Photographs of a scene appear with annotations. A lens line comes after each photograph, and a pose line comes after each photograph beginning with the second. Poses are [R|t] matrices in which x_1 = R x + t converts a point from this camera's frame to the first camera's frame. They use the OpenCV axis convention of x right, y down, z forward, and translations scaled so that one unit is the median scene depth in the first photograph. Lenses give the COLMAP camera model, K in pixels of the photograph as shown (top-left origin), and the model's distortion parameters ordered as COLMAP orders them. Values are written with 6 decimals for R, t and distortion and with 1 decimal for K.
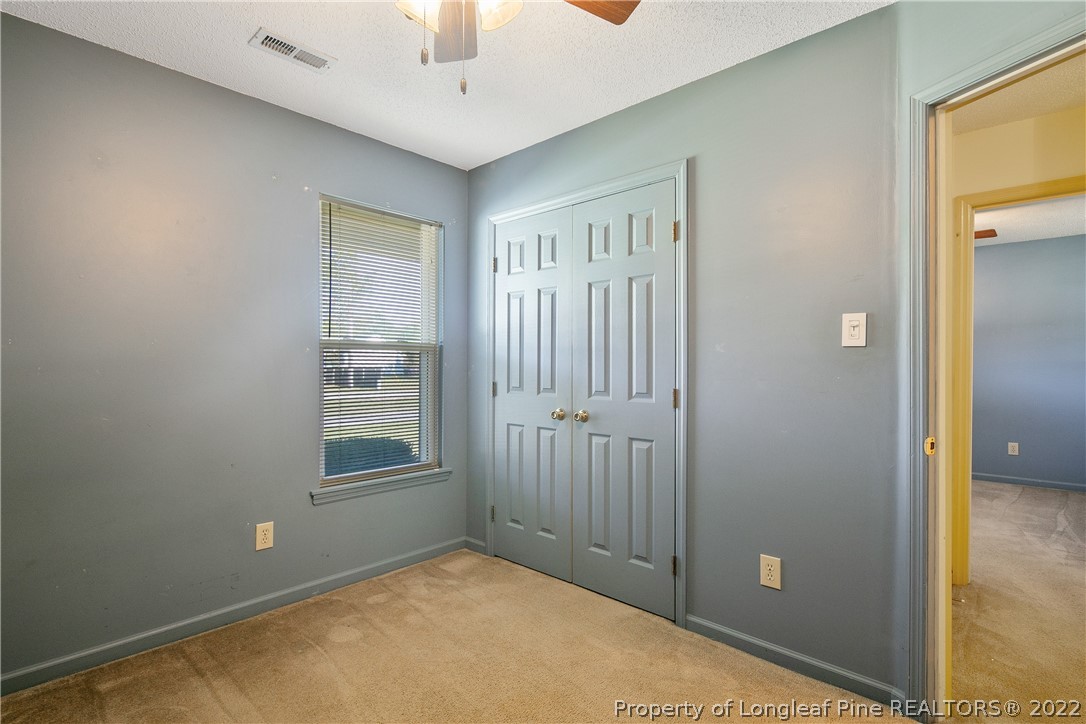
lens RADIAL K [[540.6, 0, 543.0], [0, 540.6, 362.0], [0, 0, 1]] dist [-0.002240, -0.000733]
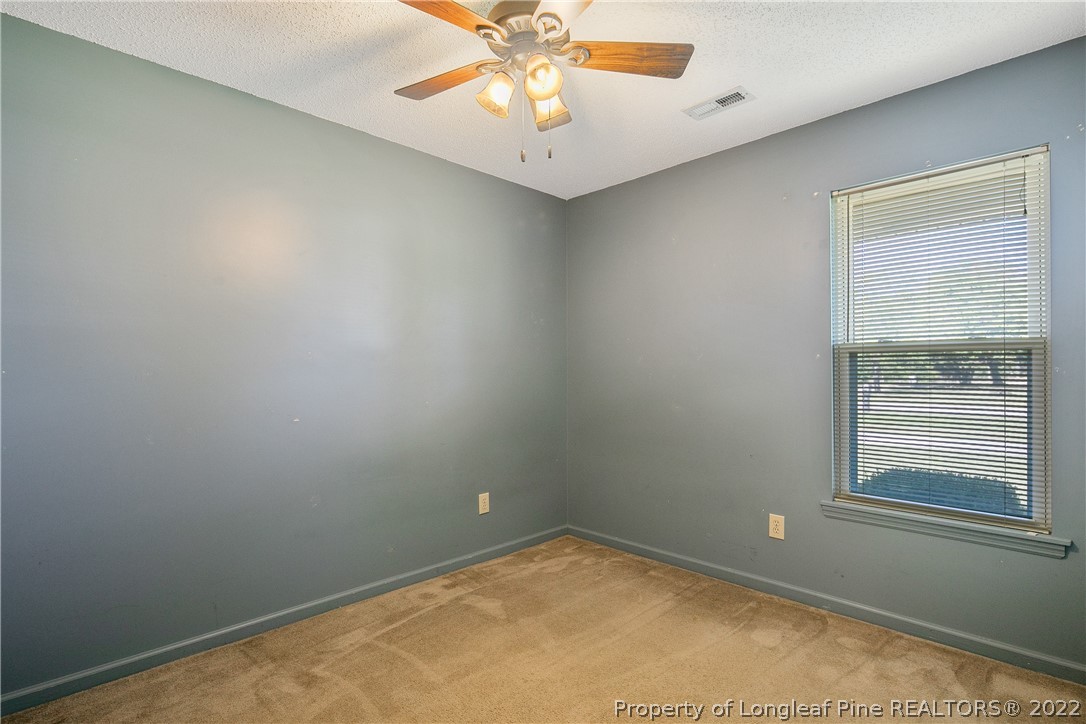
lens RADIAL K [[540.6, 0, 543.0], [0, 540.6, 362.0], [0, 0, 1]] dist [-0.002240, -0.000733]
pose [[-0.063771, -0.025150, -0.997648, 0.619400], [0.000722, 0.999681, -0.025247, 0.014033], [0.997964, -0.002330, -0.063733, 0.591339]]
